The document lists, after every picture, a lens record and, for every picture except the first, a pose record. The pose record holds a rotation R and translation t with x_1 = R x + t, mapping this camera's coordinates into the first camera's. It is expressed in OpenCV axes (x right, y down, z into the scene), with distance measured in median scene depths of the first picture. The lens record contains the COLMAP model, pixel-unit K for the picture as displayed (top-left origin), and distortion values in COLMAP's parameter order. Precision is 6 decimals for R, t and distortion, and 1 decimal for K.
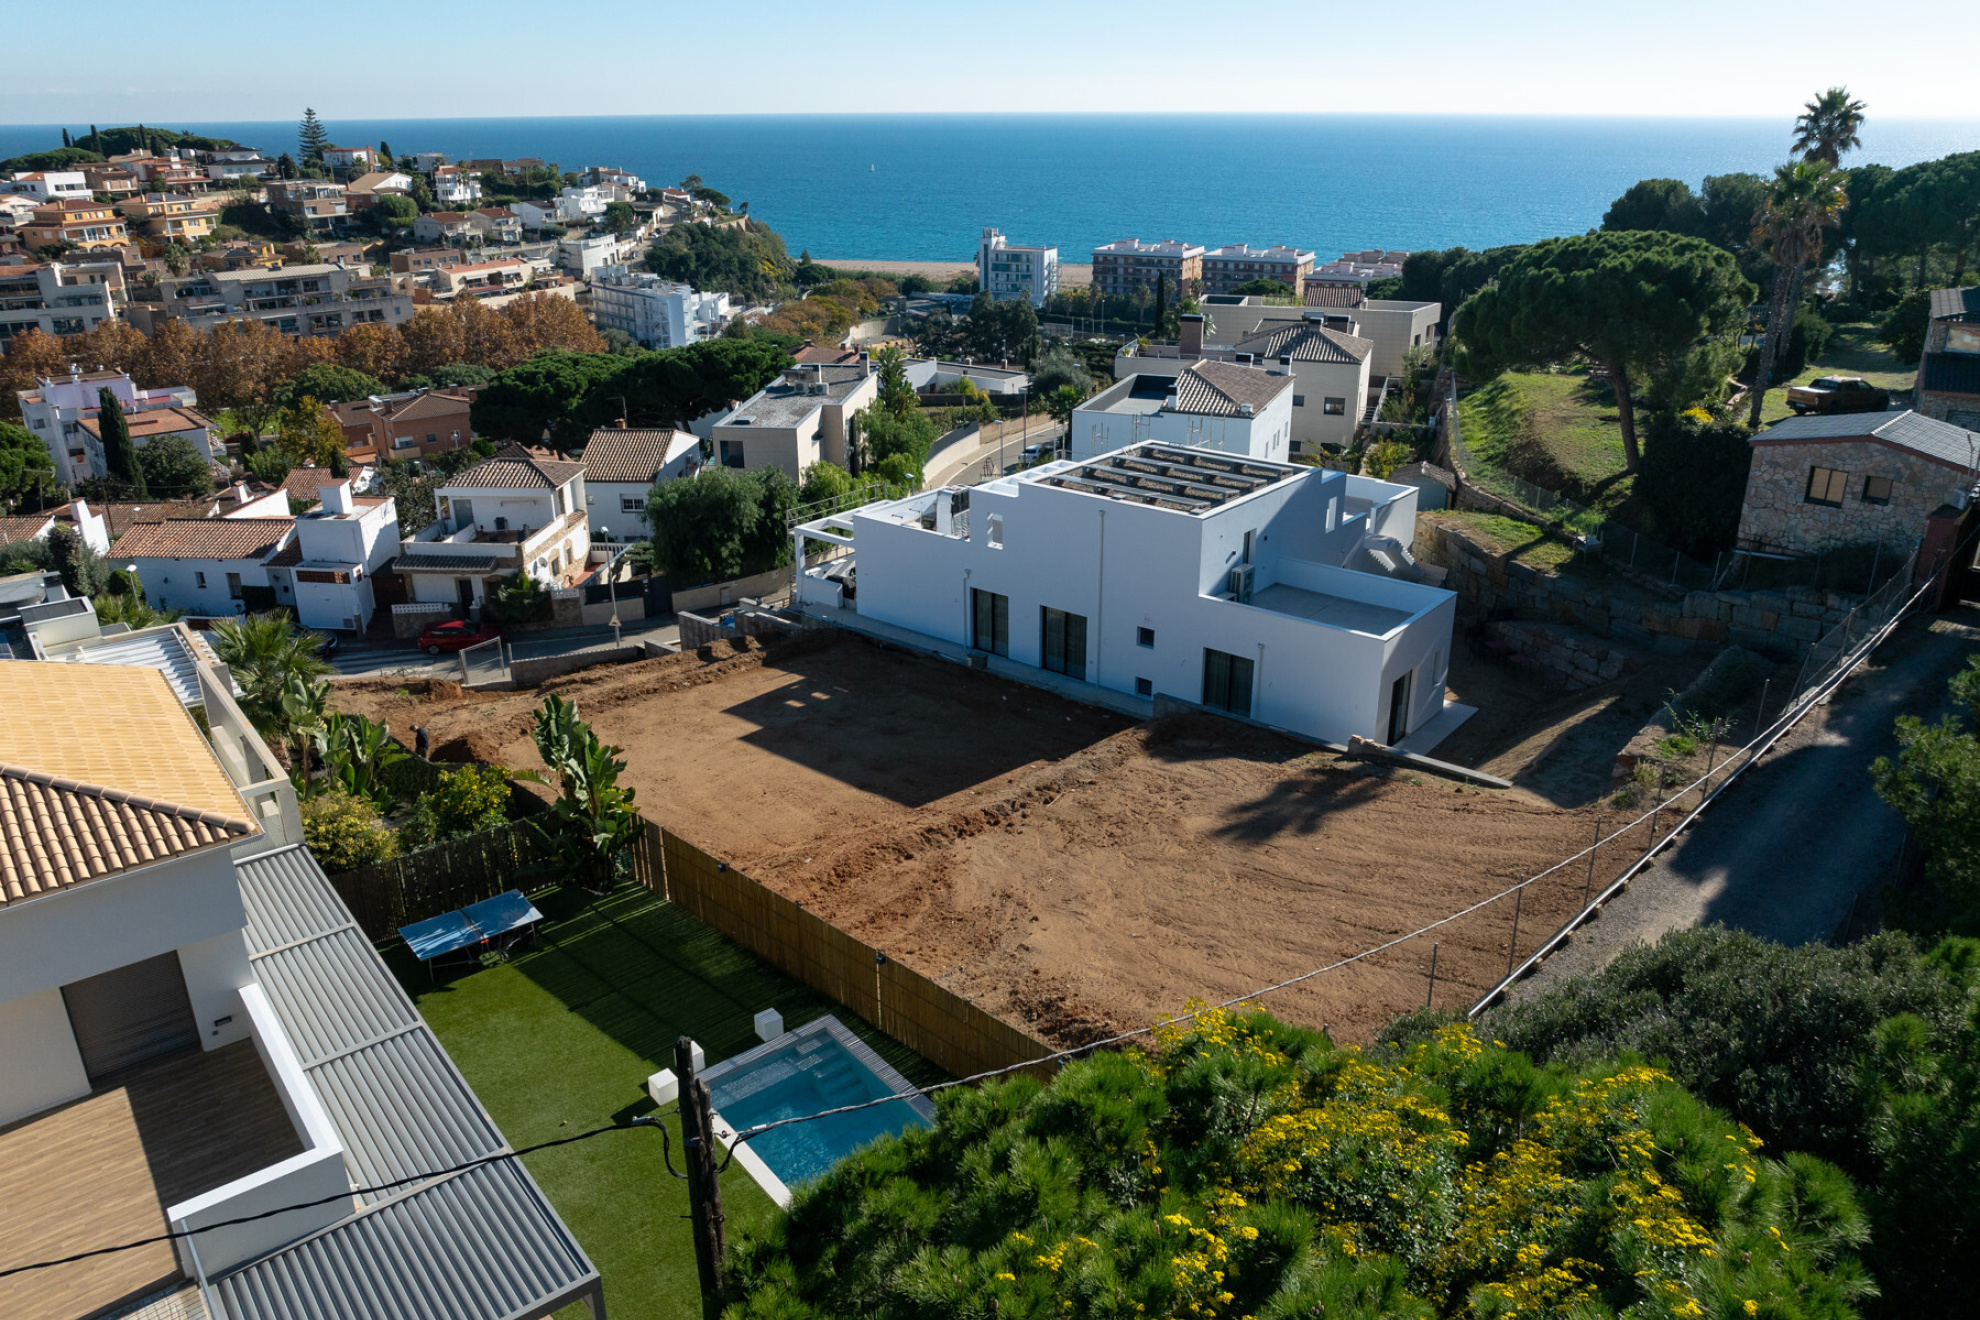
lens RADIAL K [[1371.1, 0, 998.6], [0, 1371.1, 678.0], [0, 0, 1]] dist [-0.032223, -0.001618]
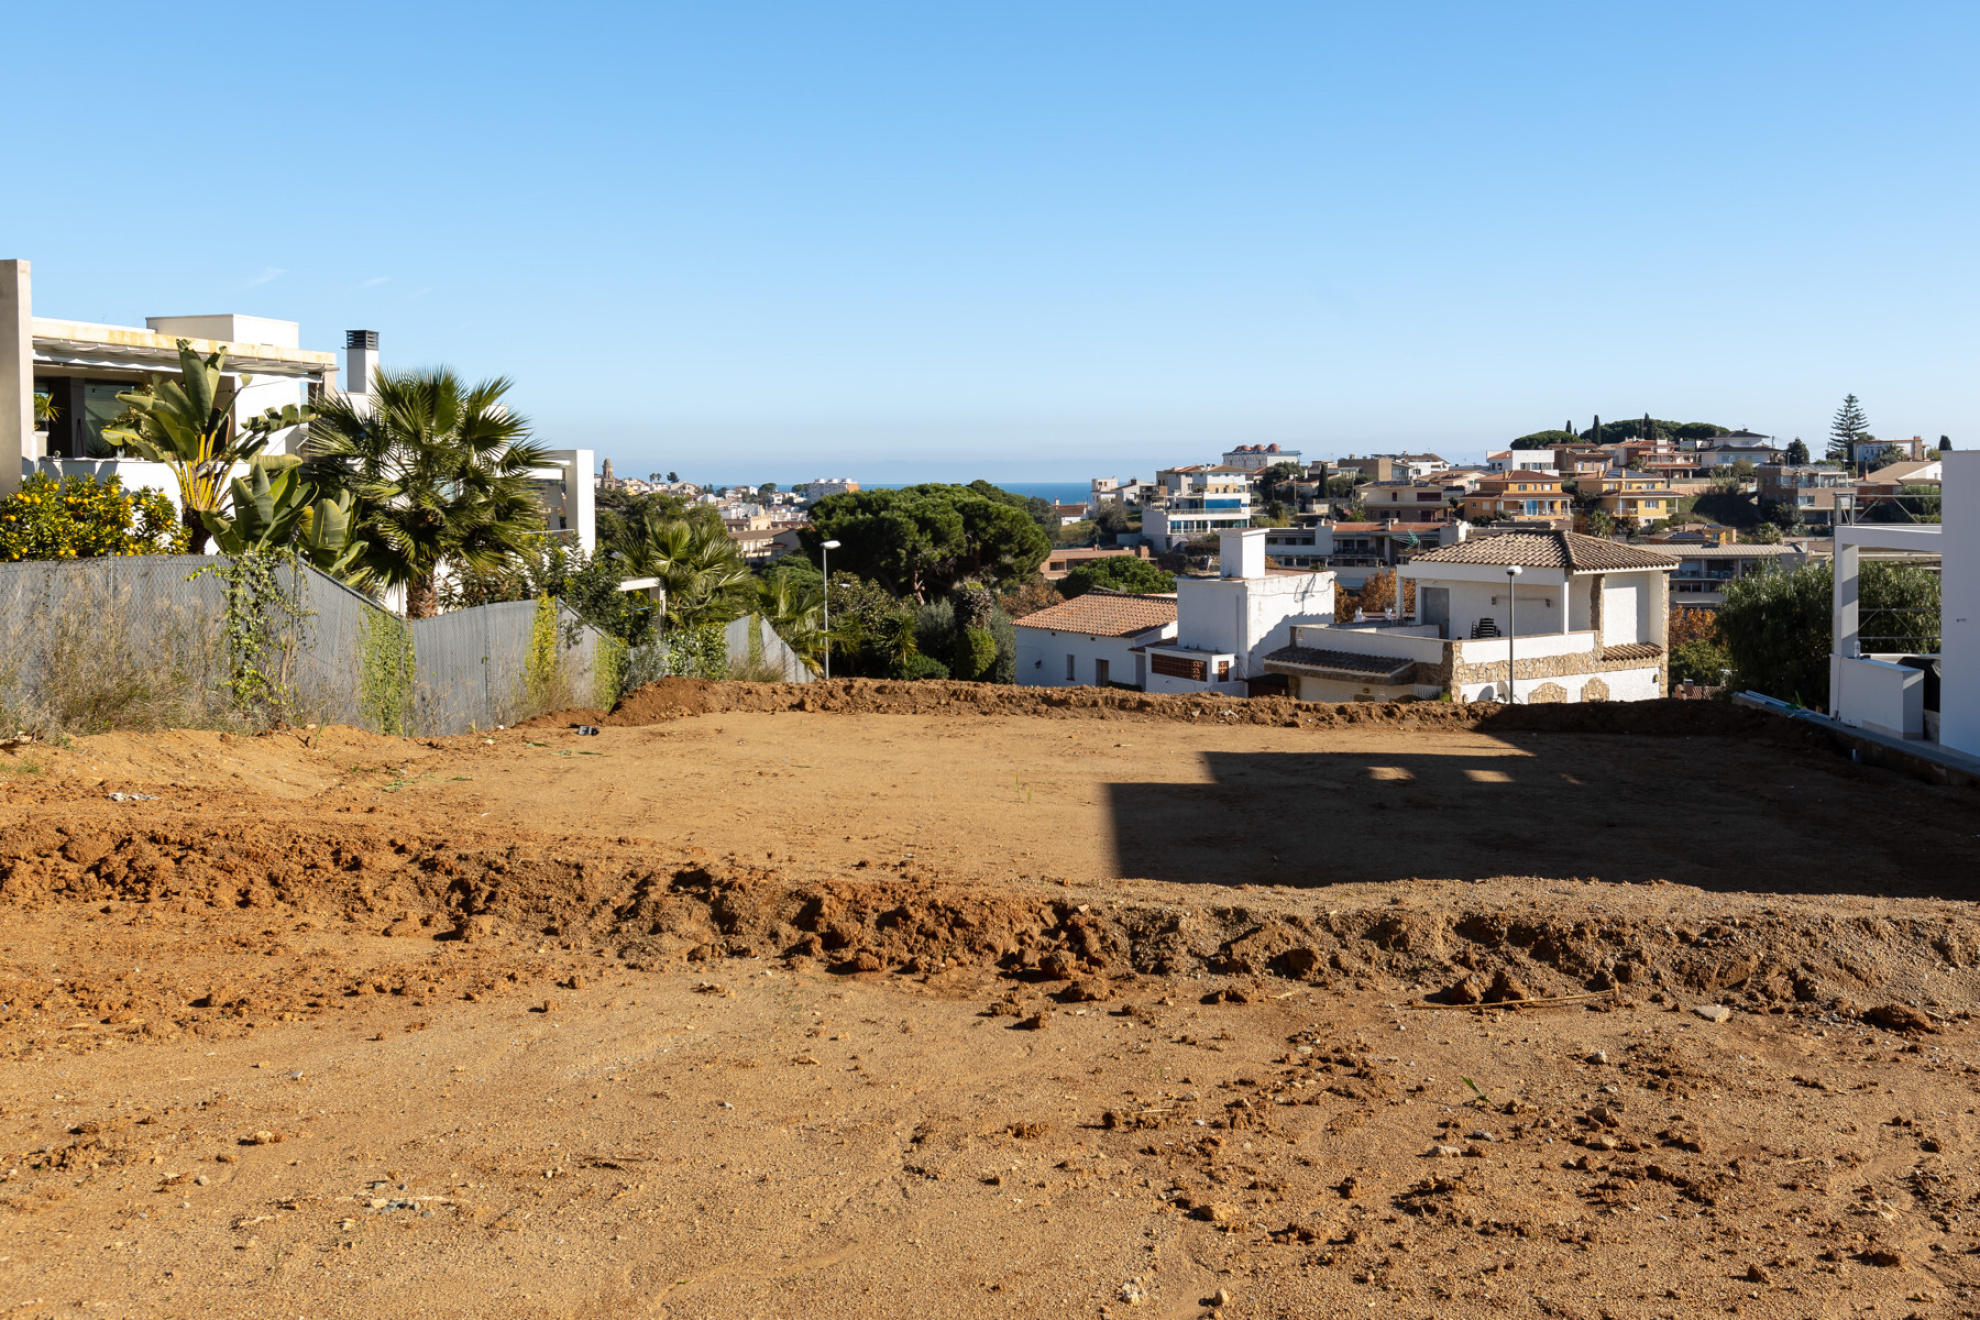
lens RADIAL K [[1788.1, 0, 1029.1], [0, 1788.1, 544.3], [0, 0, 1]] dist [-0.017367, 0.069818]
pose [[0.615892, 0.027895, -0.787336, 0.085799], [-0.297653, 0.933540, -0.199764, 0.050155], [0.729437, 0.357387, 0.583263, 0.422483]]
